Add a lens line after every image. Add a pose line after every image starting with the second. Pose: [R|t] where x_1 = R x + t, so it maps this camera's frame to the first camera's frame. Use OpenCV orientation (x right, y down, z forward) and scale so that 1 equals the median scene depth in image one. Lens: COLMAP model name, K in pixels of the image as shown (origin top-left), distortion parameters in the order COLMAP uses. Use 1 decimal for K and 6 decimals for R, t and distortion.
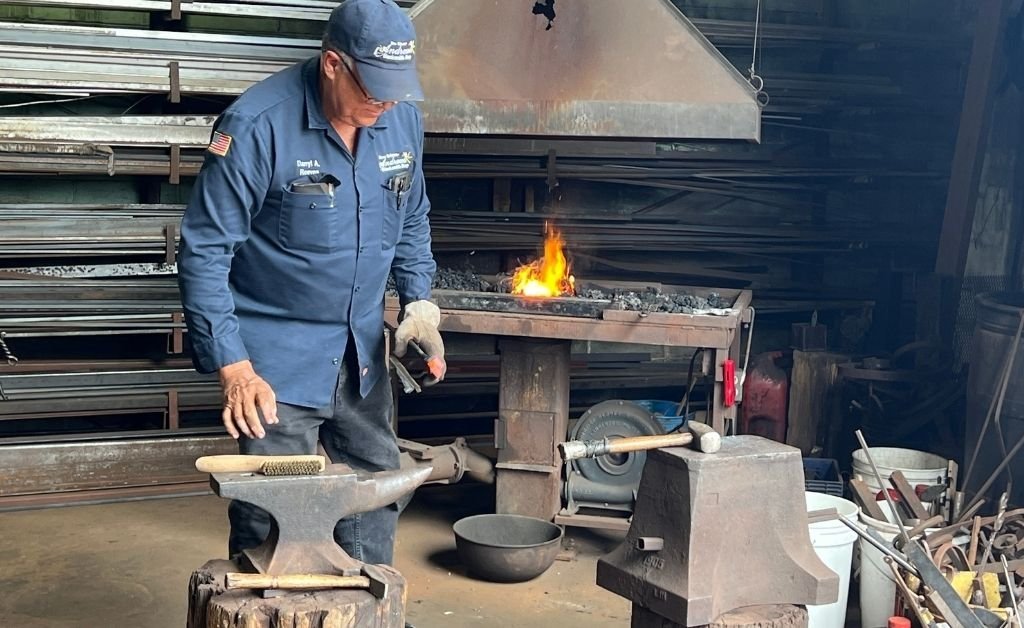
lens RADIAL K [[1341.6, 0, 511.5], [0, 1341.6, 255.9], [0, 0, 1]] dist [0.038473, 0.015987]
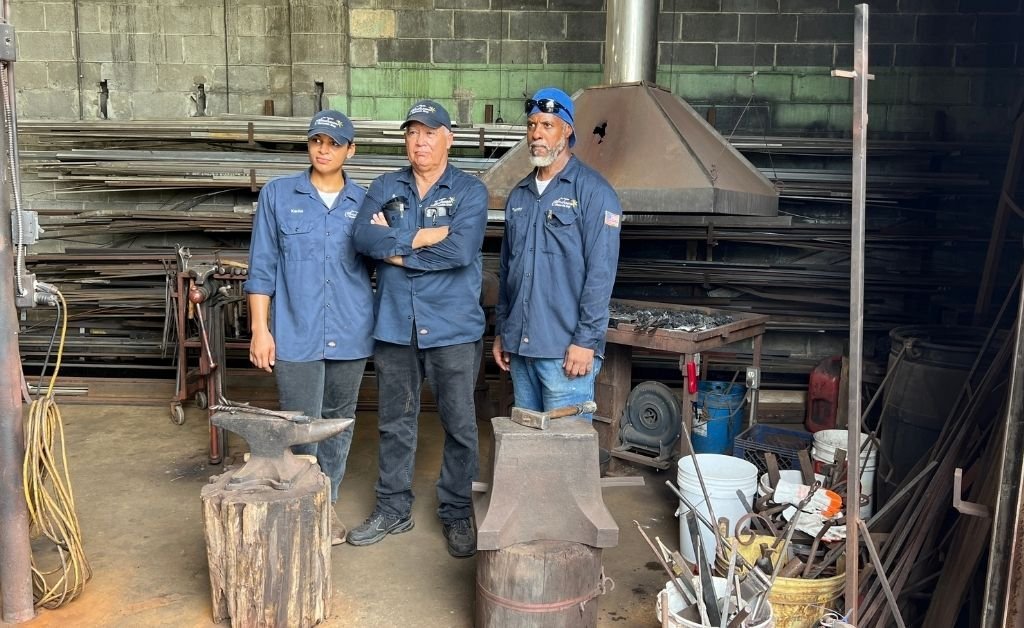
lens RADIAL K [[722.9, 0, 511.9], [0, 722.9, 288.1], [0, 0, 1]] dist [0.016546, -0.001883]
pose [[0.925463, 0.033997, -0.377308, 0.416333], [-0.031060, 0.999421, 0.013869, -0.012956], [0.377561, -0.001116, 0.925984, 0.281611]]
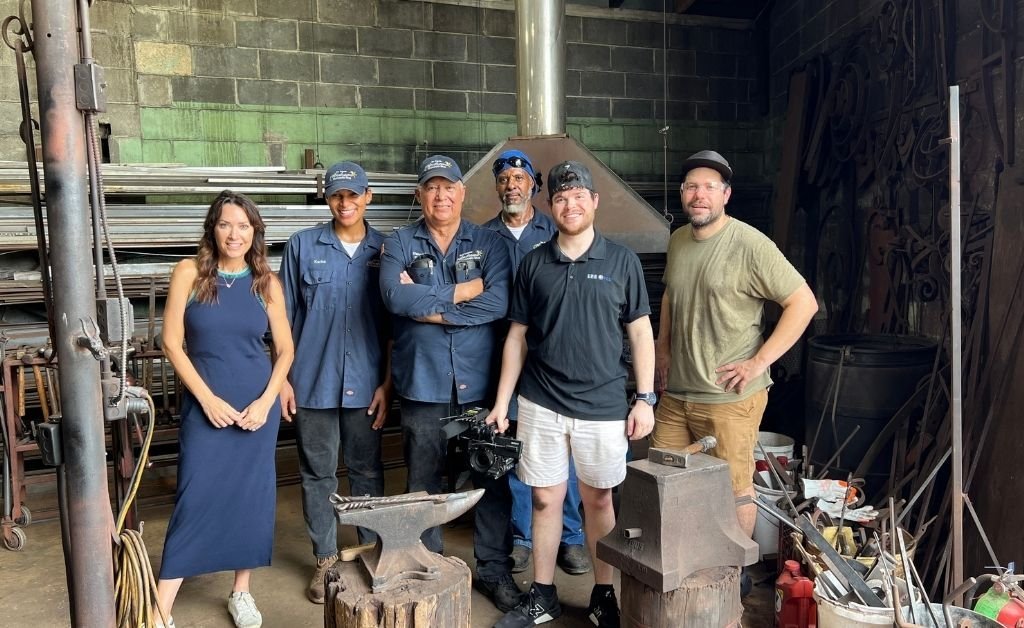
lens RADIAL K [[727.0, 0, 509.9], [0, 727.0, 301.7], [0, 0, 1]] dist [0.004543, -0.003566]
pose [[0.998591, -0.052251, -0.009282, -0.011762], [0.052067, 0.998463, -0.018982, -0.032070], [0.010260, 0.018471, 0.999777, 0.185833]]
